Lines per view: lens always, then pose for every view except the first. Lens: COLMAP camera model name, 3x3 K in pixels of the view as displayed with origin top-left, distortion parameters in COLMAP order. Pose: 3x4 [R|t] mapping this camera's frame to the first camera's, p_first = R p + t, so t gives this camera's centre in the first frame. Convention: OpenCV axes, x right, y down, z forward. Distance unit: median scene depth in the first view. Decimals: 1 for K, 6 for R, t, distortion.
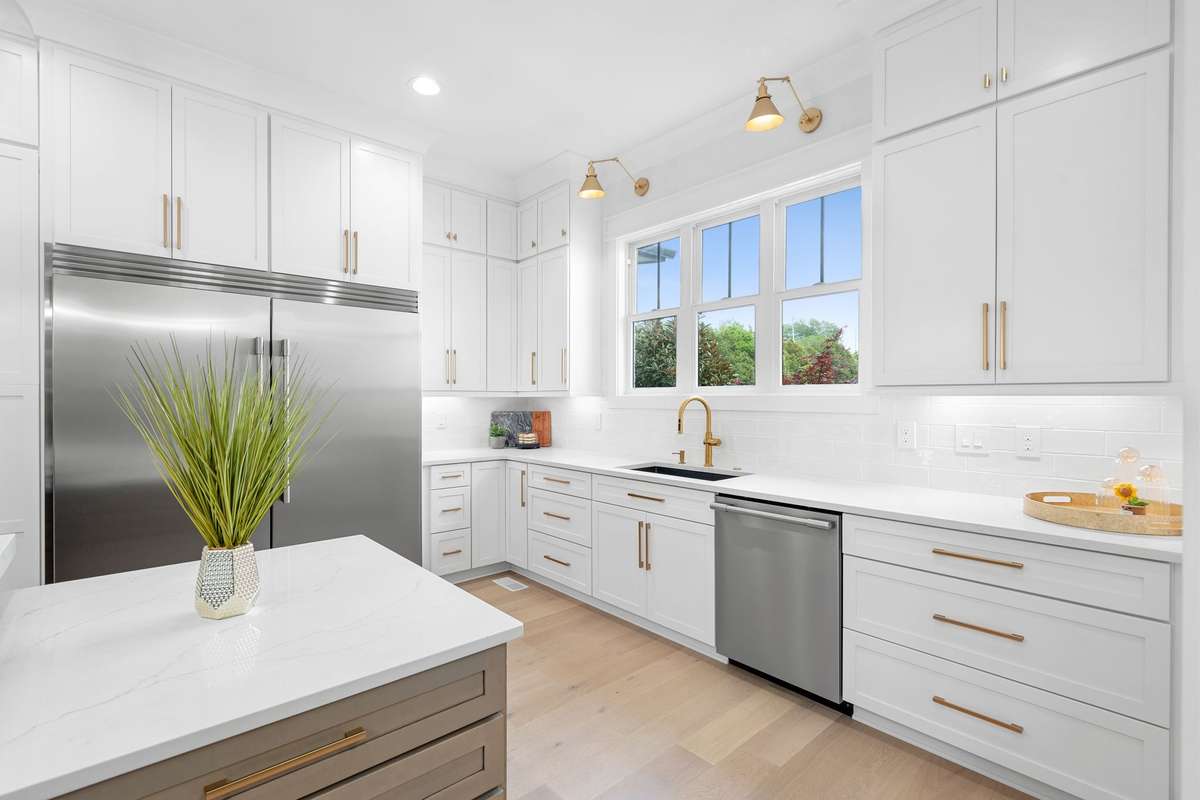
lens RADIAL K [[539.3, 0, 598.0], [0, 539.3, 405.8], [0, 0, 1]] dist [-0.015912, -0.000039]
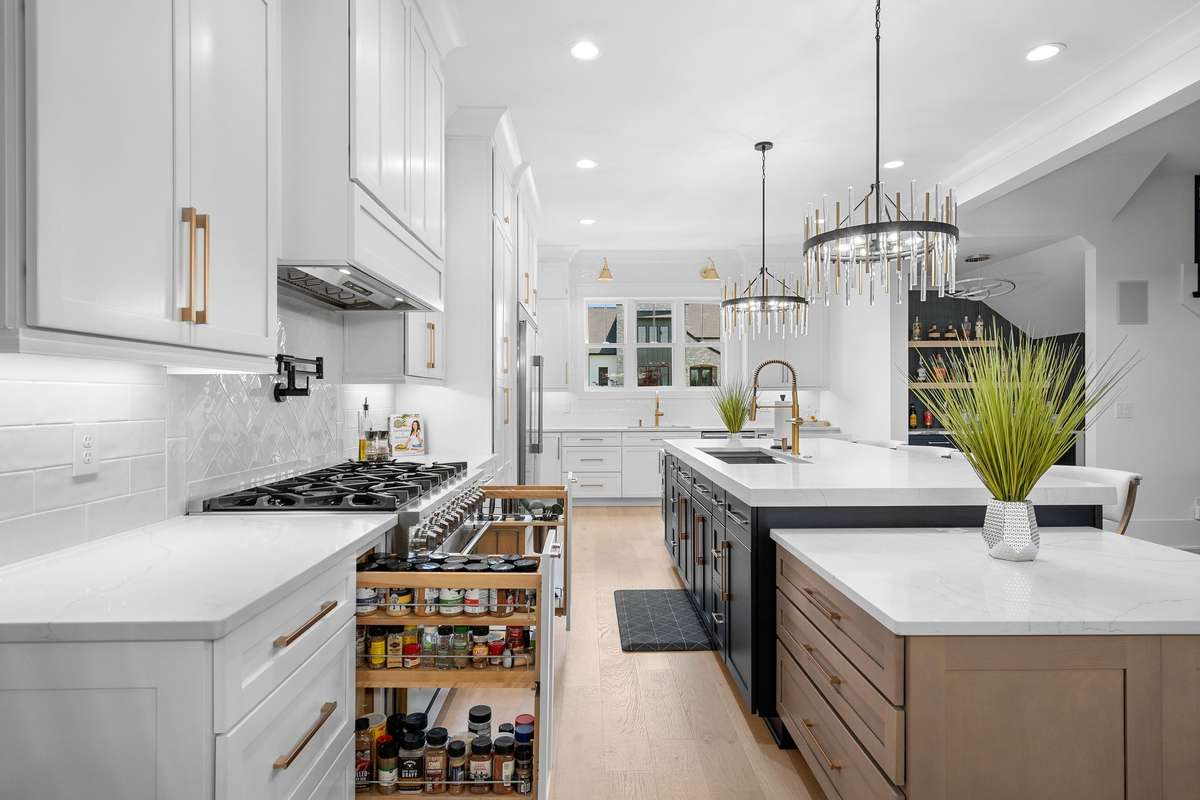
lens RADIAL K [[662.8, 0, 600.0], [0, 662.8, 400.0], [0, 0, 1]] dist [-0.000601, 0.000235]
pose [[0.655612, -0.007214, 0.755063, -1.964969], [0.016105, 0.999860, -0.004431, 0.024881], [-0.754926, 0.015066, 0.655637, -0.501191]]
